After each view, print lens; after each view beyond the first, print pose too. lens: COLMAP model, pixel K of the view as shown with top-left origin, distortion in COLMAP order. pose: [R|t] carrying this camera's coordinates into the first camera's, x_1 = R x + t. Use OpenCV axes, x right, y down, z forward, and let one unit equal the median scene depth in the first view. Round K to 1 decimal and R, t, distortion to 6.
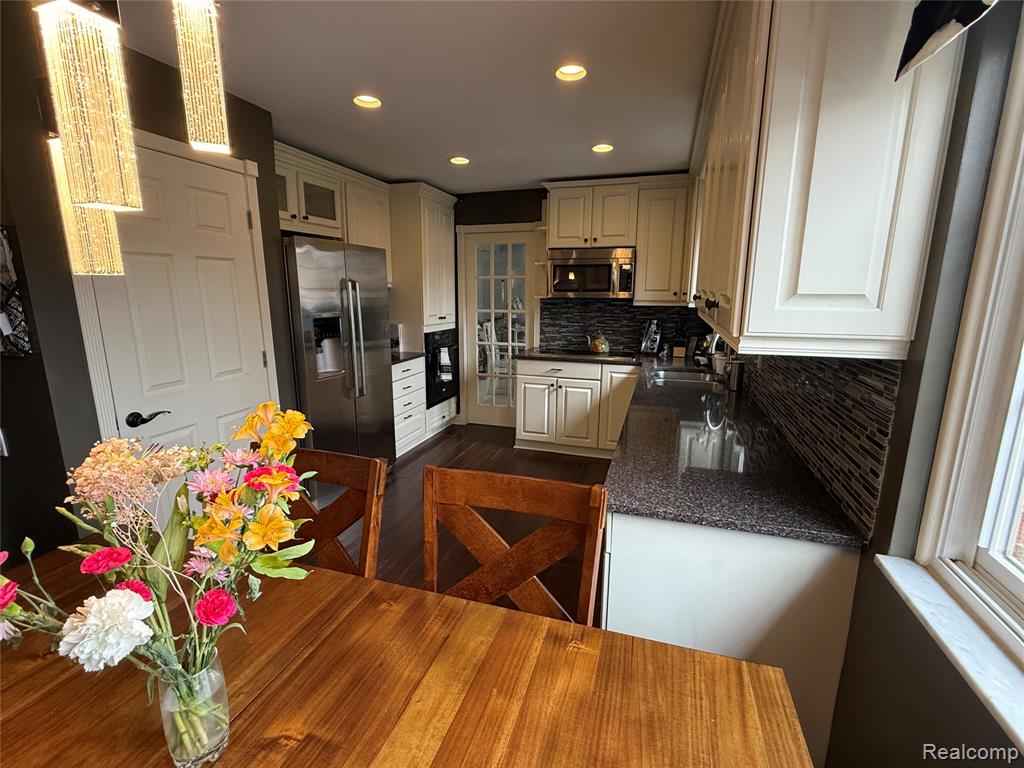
lens RADIAL K [[460.4, 0, 513.4], [0, 460.4, 383.2], [0, 0, 1]] dist [0.001265, -0.000545]
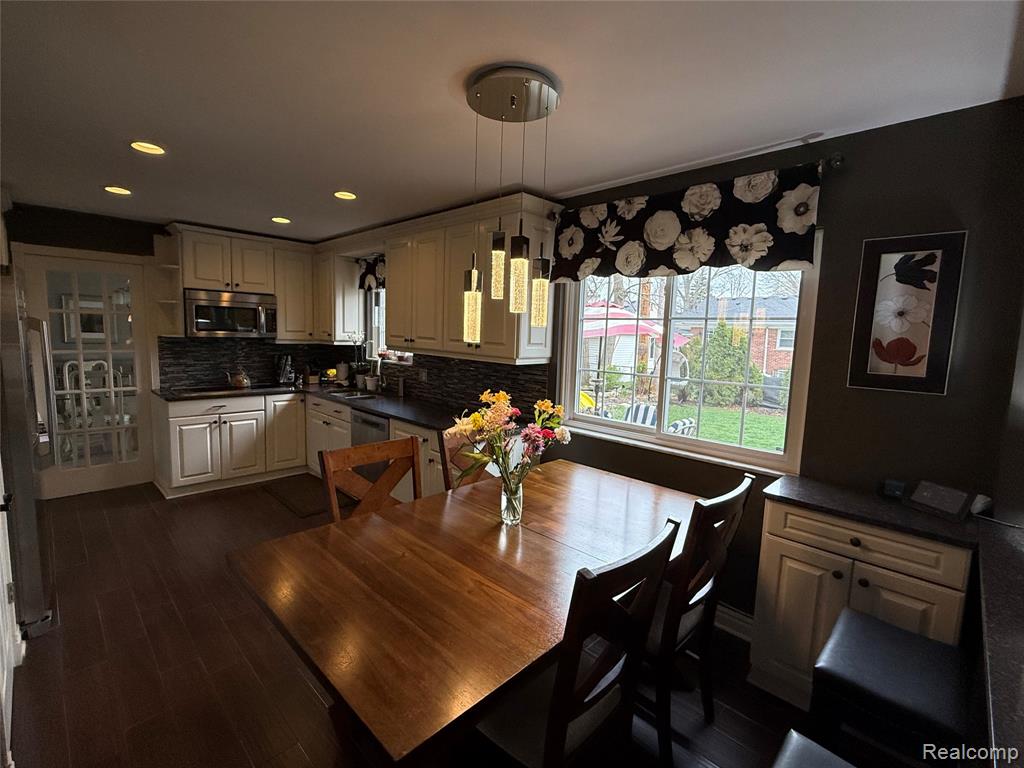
lens RADIAL K [[460.4, 0, 514.3], [0, 460.4, 381.6], [0, 0, 1]] dist [0.001265, -0.000545]
pose [[0.444086, -0.087016, 0.891749, -0.516091], [0.150246, 0.988412, 0.021627, -0.007223], [-0.883297, 0.124377, 0.452014, -0.054568]]
